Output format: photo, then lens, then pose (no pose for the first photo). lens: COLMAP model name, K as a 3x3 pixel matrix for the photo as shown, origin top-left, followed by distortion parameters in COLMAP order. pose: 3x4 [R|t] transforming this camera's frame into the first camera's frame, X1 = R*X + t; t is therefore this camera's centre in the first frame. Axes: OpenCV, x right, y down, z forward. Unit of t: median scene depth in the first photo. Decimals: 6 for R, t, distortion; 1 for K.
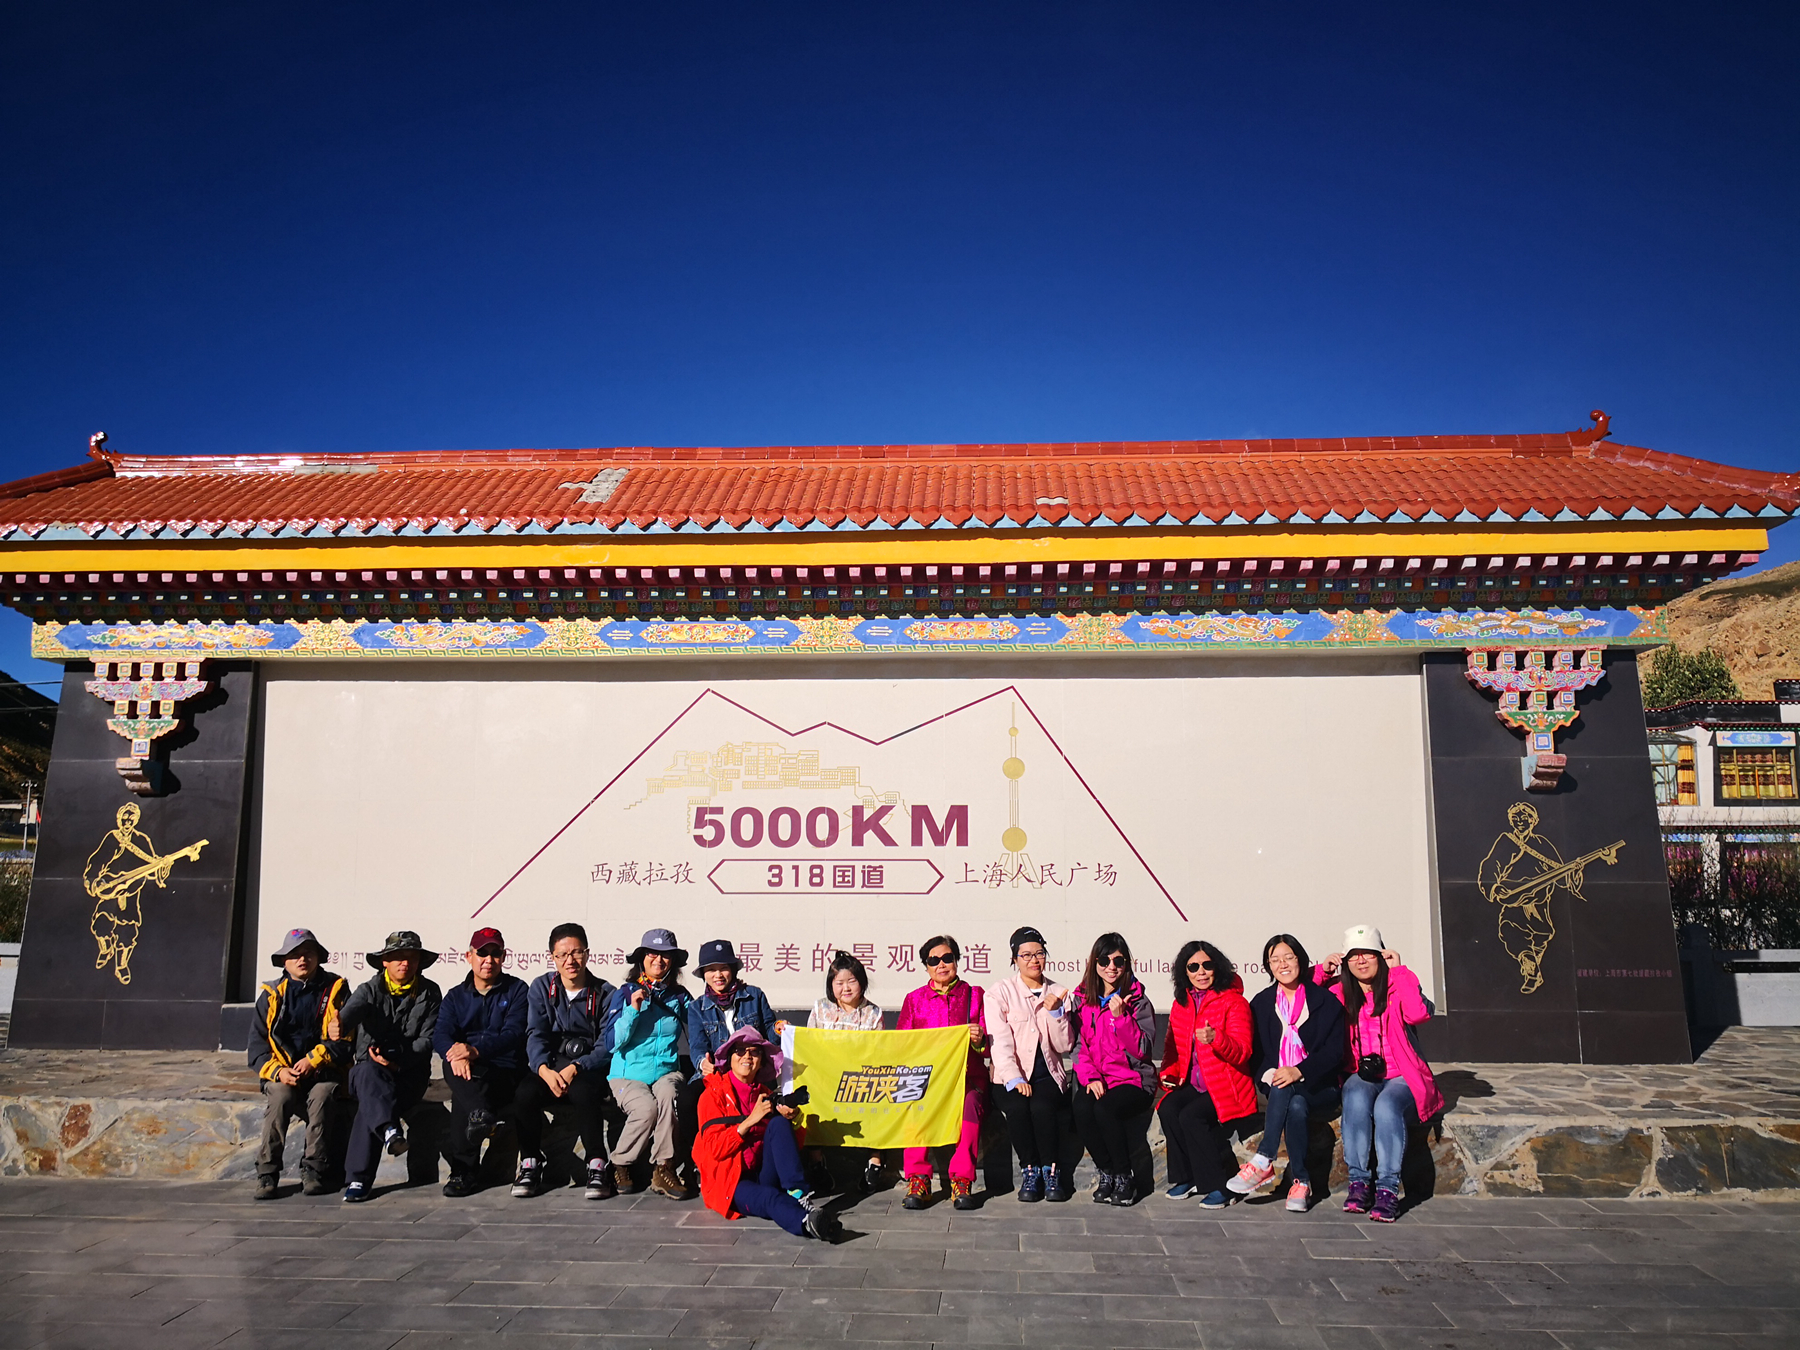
lens RADIAL K [[1425.9, 0, 900.0], [0, 1425.9, 675.0], [0, 0, 1]] dist [0.048138, -0.101845]
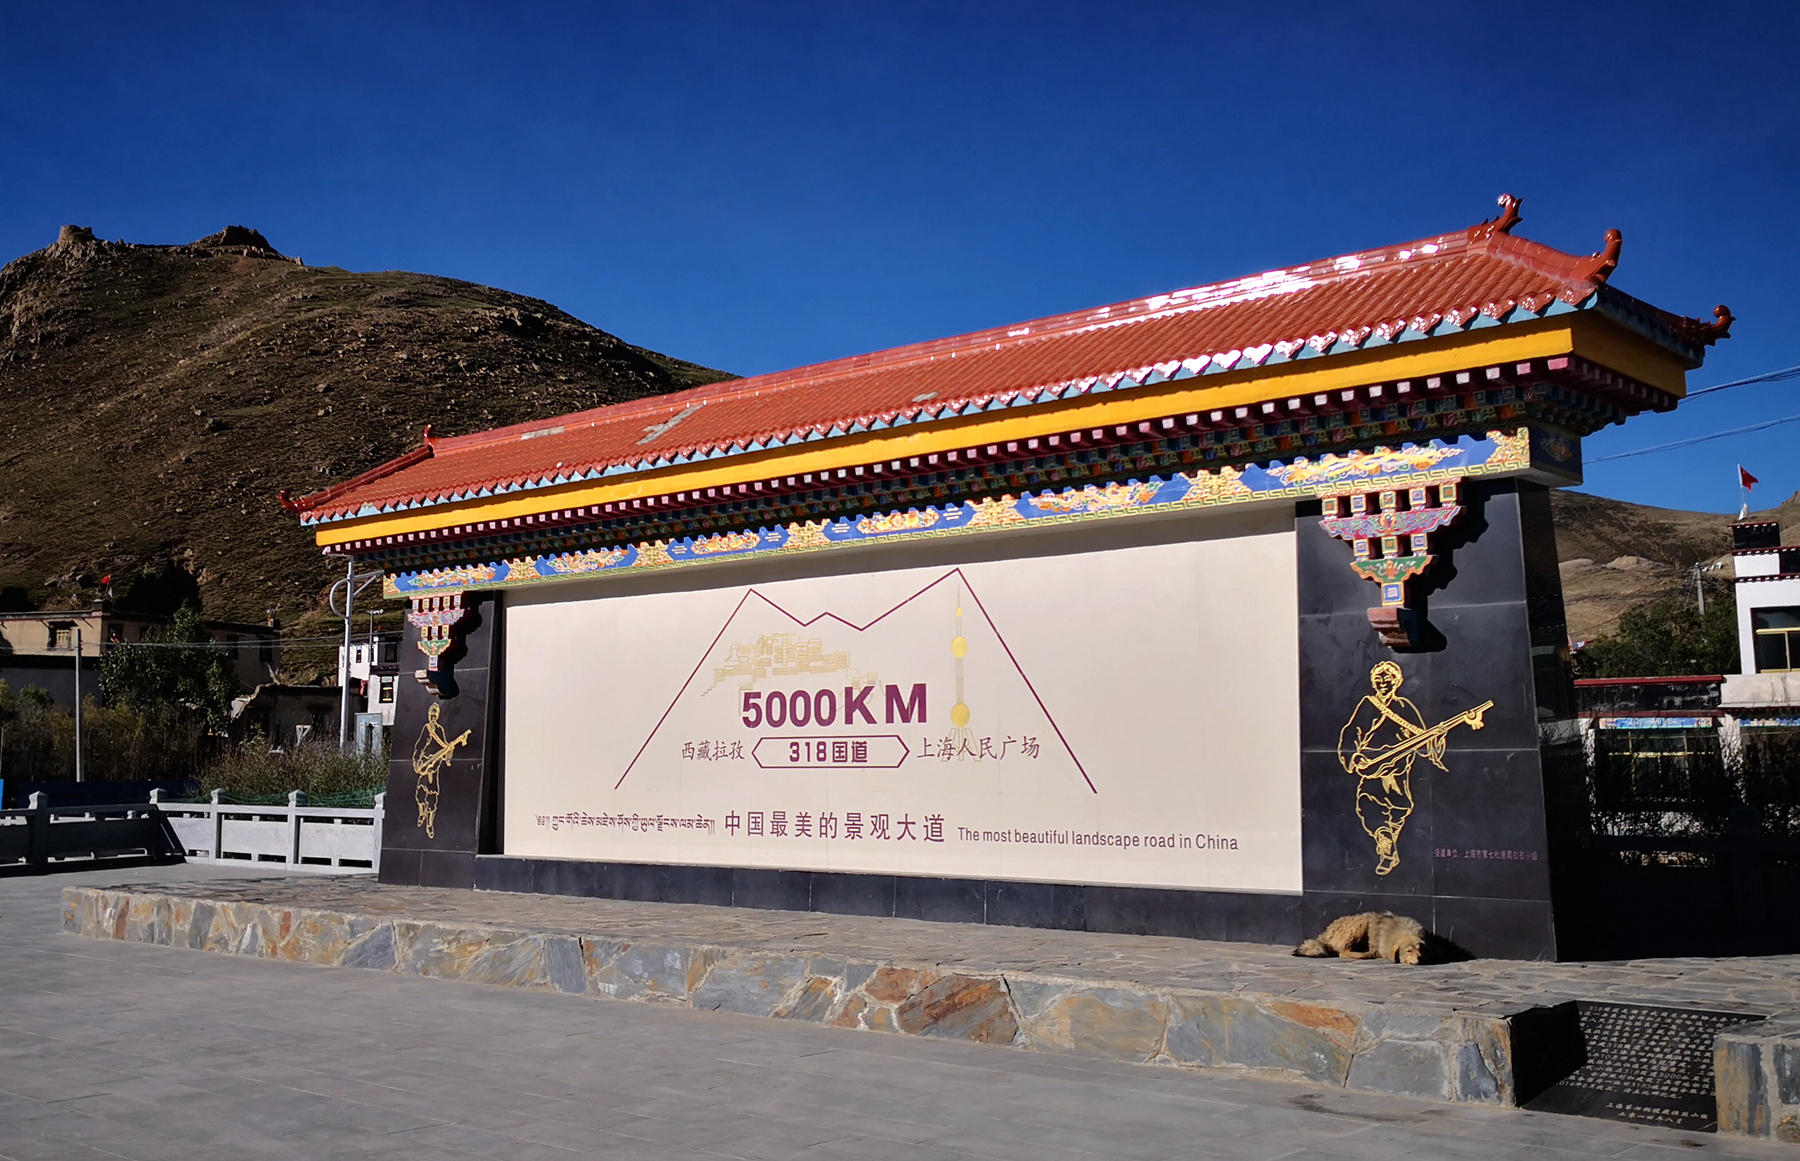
lens RADIAL K [[1781.1, 0, 859.6], [0, 1781.1, 480.0], [0, 0, 1]] dist [0.137746, -0.542622]
pose [[0.786707, -0.103028, -0.608669, 0.835955], [0.094135, 0.994465, -0.046662, -0.002543], [0.610108, -0.020588, 0.792051, -0.084464]]
